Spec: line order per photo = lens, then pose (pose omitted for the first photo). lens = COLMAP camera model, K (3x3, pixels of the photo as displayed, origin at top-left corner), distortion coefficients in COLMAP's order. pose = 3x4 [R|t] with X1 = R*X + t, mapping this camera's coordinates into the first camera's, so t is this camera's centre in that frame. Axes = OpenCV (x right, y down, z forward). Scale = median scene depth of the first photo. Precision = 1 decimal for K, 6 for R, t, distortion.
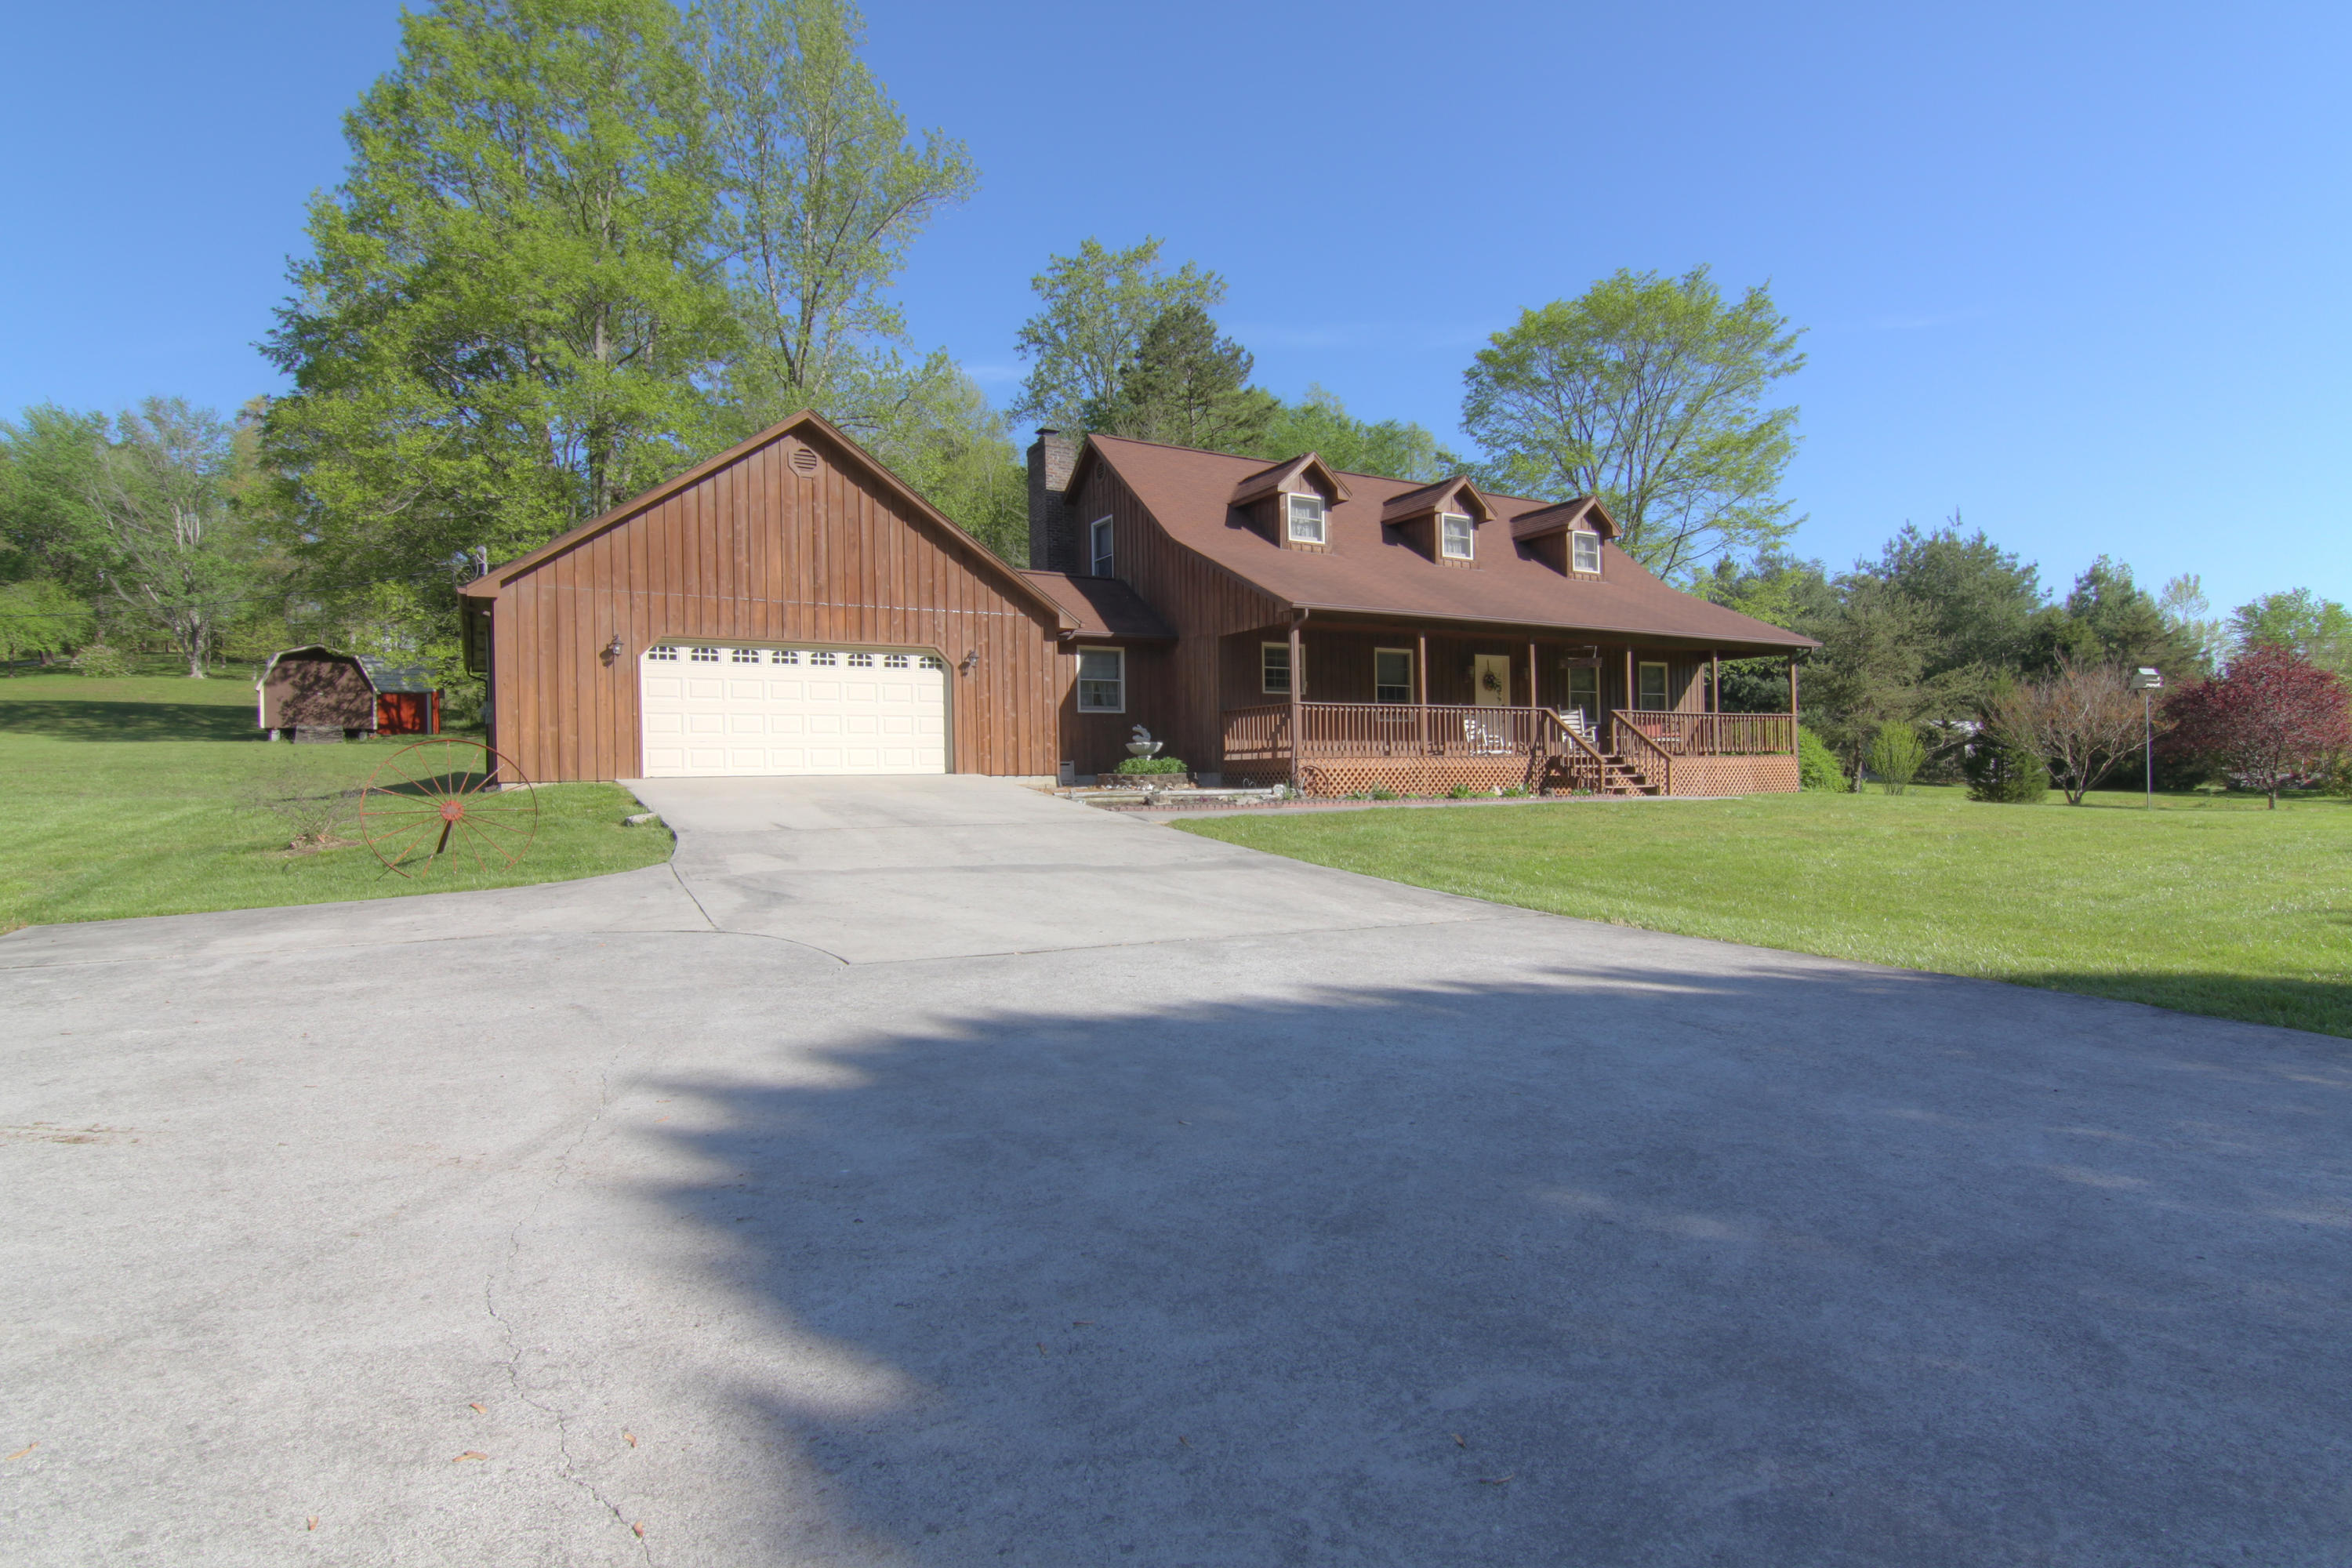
lens RADIAL K [[1194.4, 0, 1172.3], [0, 1194.4, 804.4], [0, 0, 1]] dist [-0.003456, -0.011590]
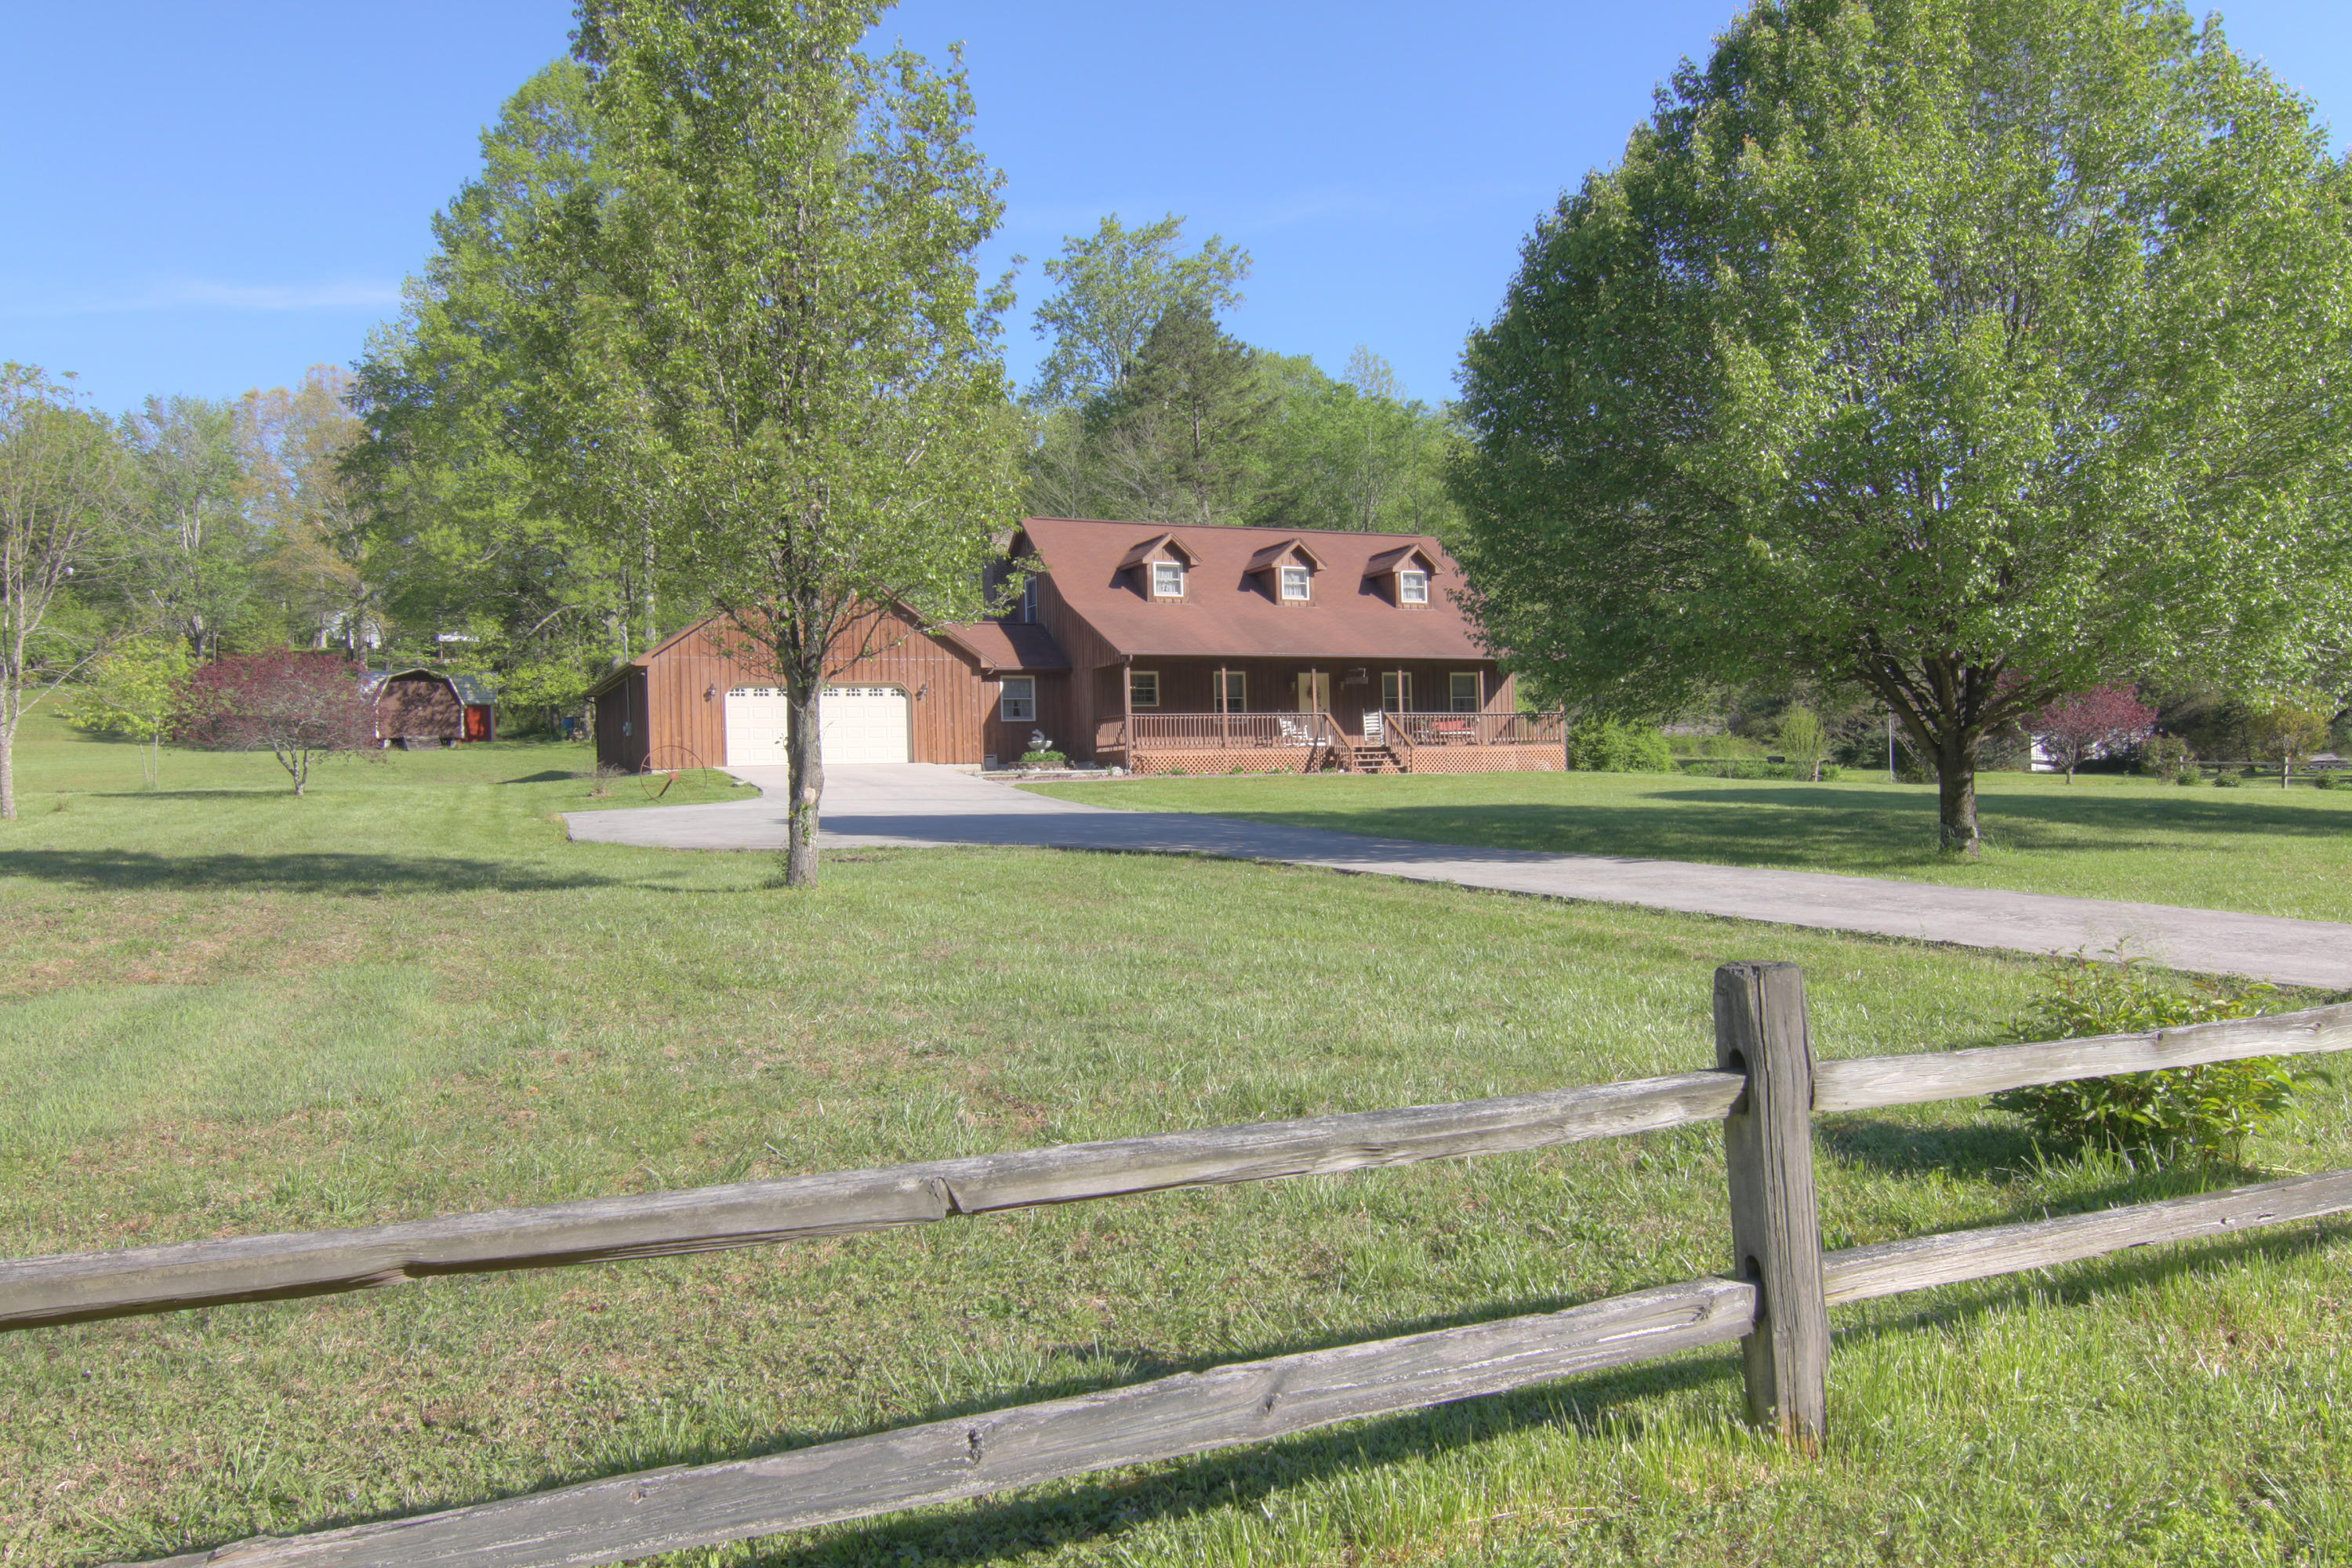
lens RADIAL K [[1709.5, 0, 1197.7], [0, 1709.5, 790.0], [0, 0, 1]] dist [-0.019434, 0.013326]
pose [[0.996729, -0.011305, -0.080027, 0.303043], [0.009663, 0.999735, -0.020874, 0.049803], [0.080242, 0.020033, 0.996574, -0.987568]]
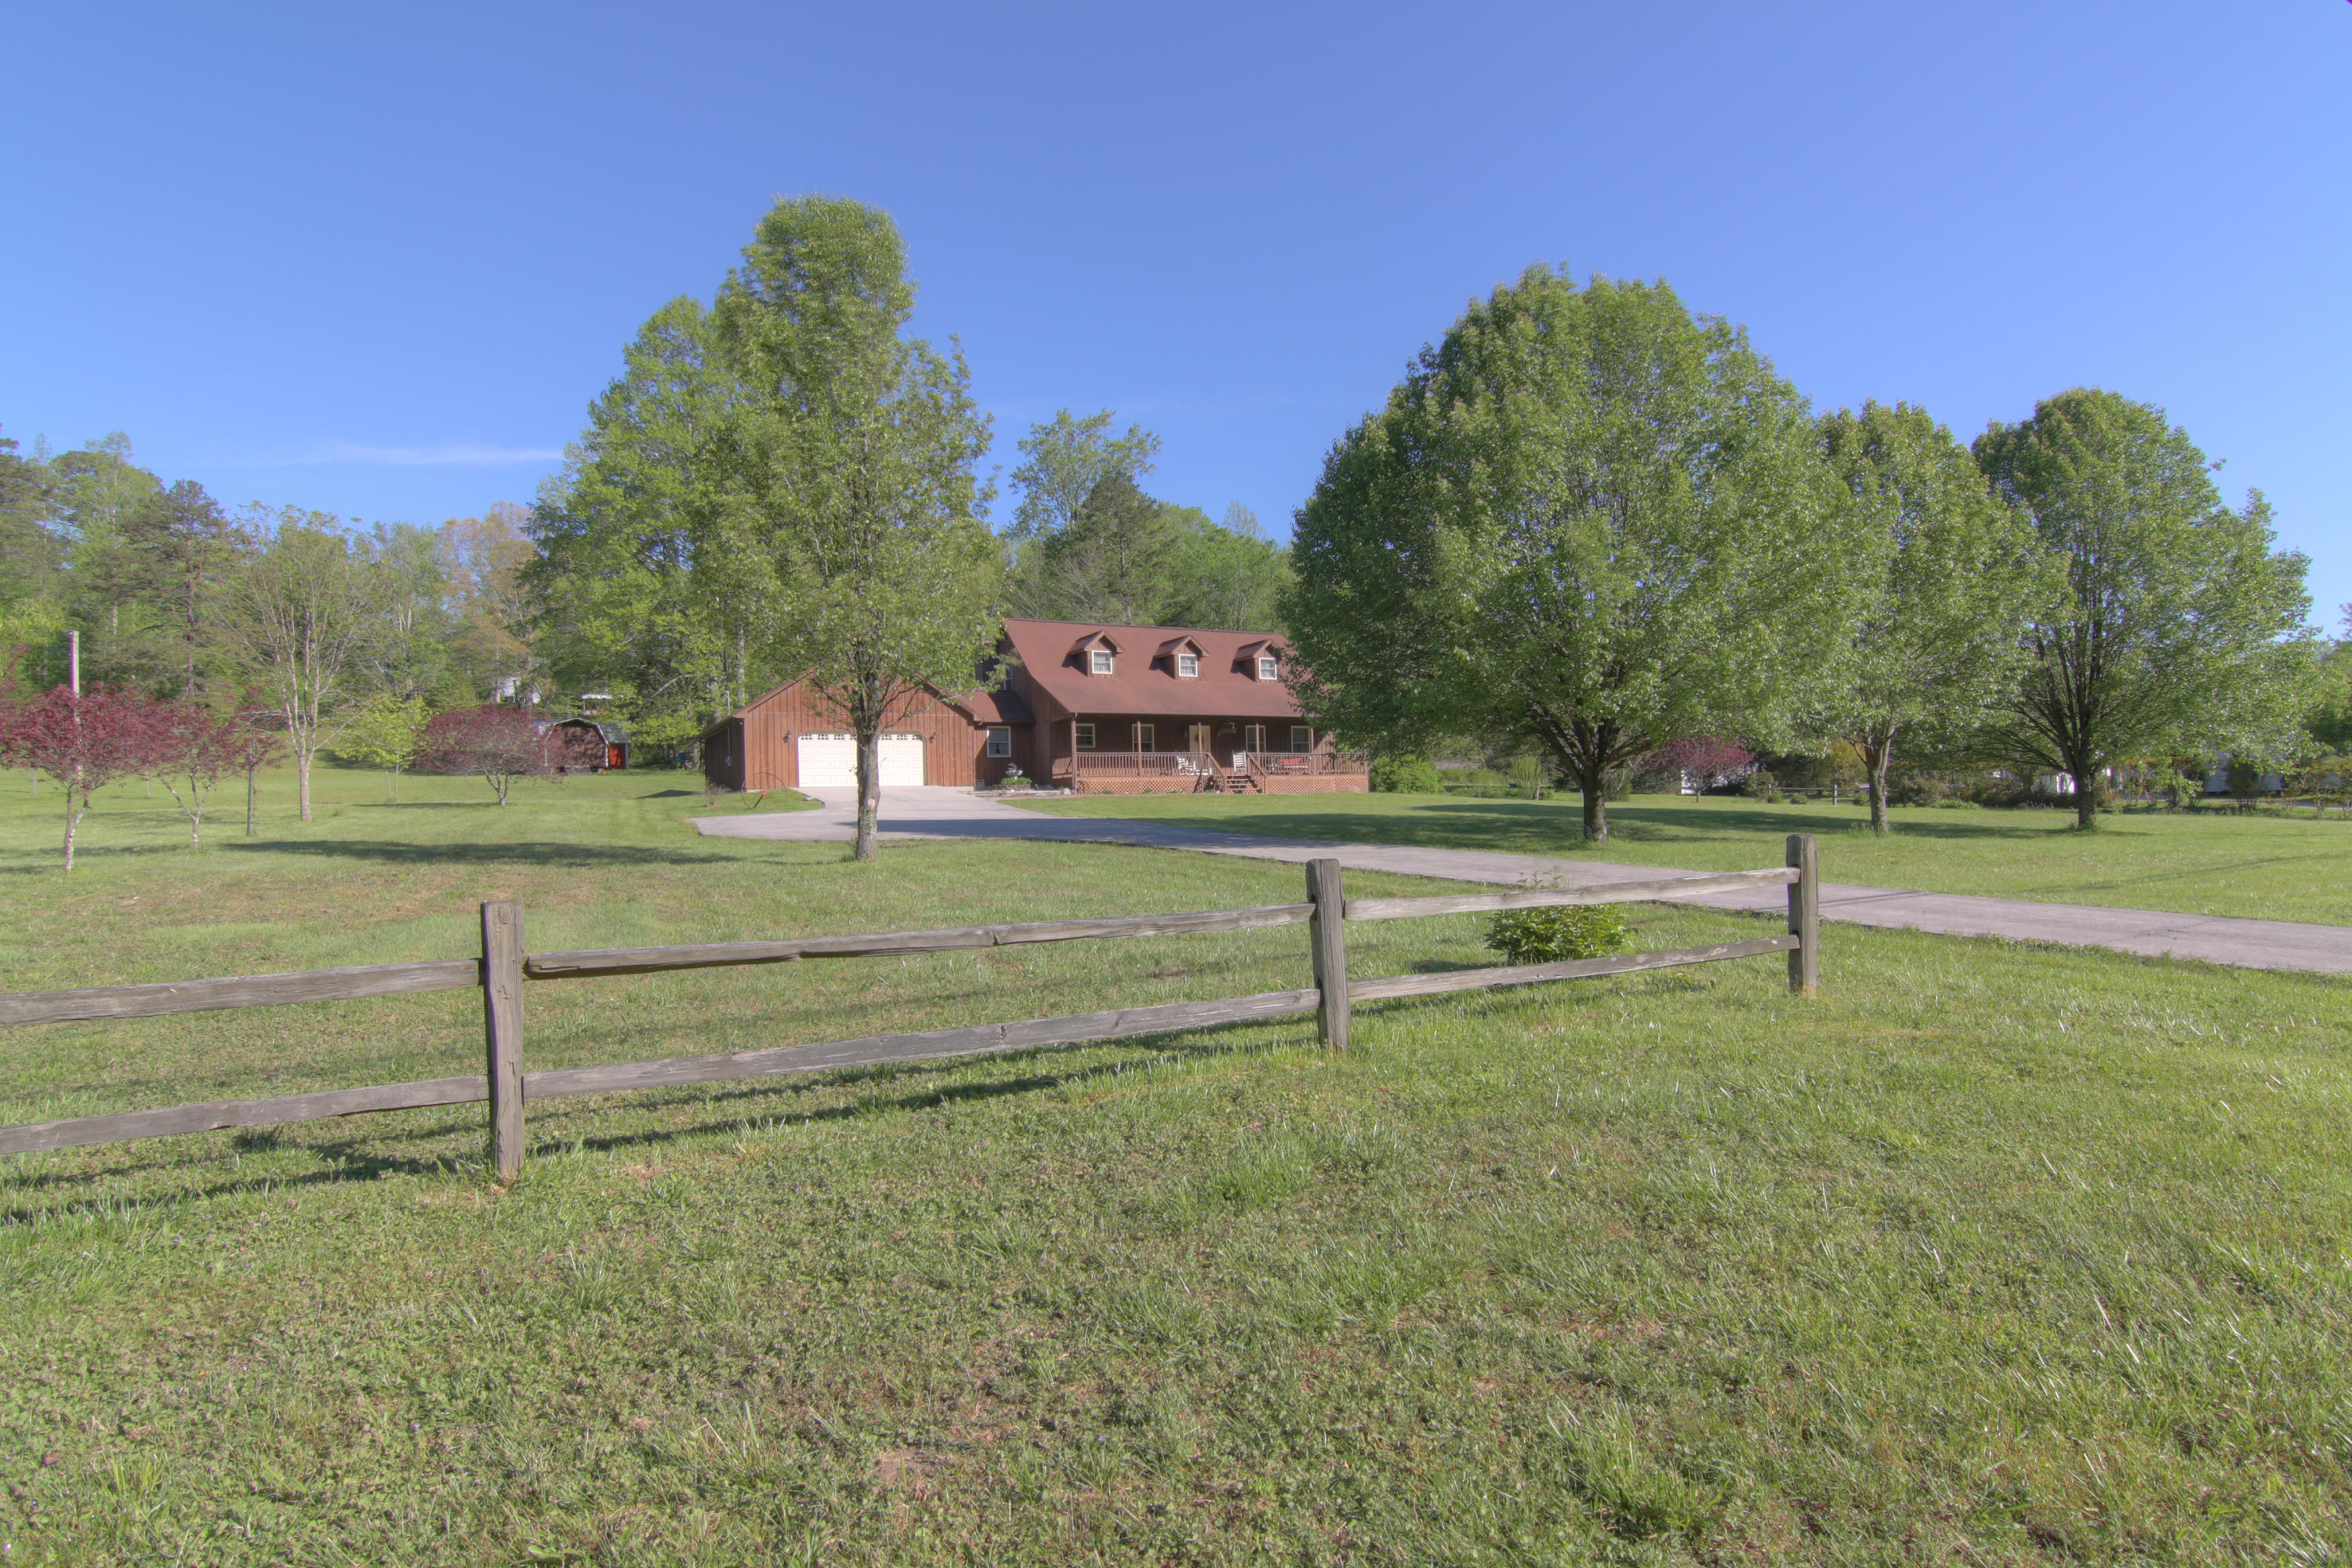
lens RADIAL K [[1194.4, 0, 1190.7], [0, 1194.4, 795.9], [0, 0, 1]] dist [-0.003456, -0.011590]
pose [[0.999667, -0.009049, -0.024148, 0.313164], [0.008353, 0.999552, -0.028751, 0.053895], [0.024397, 0.028540, 0.999295, -1.057680]]
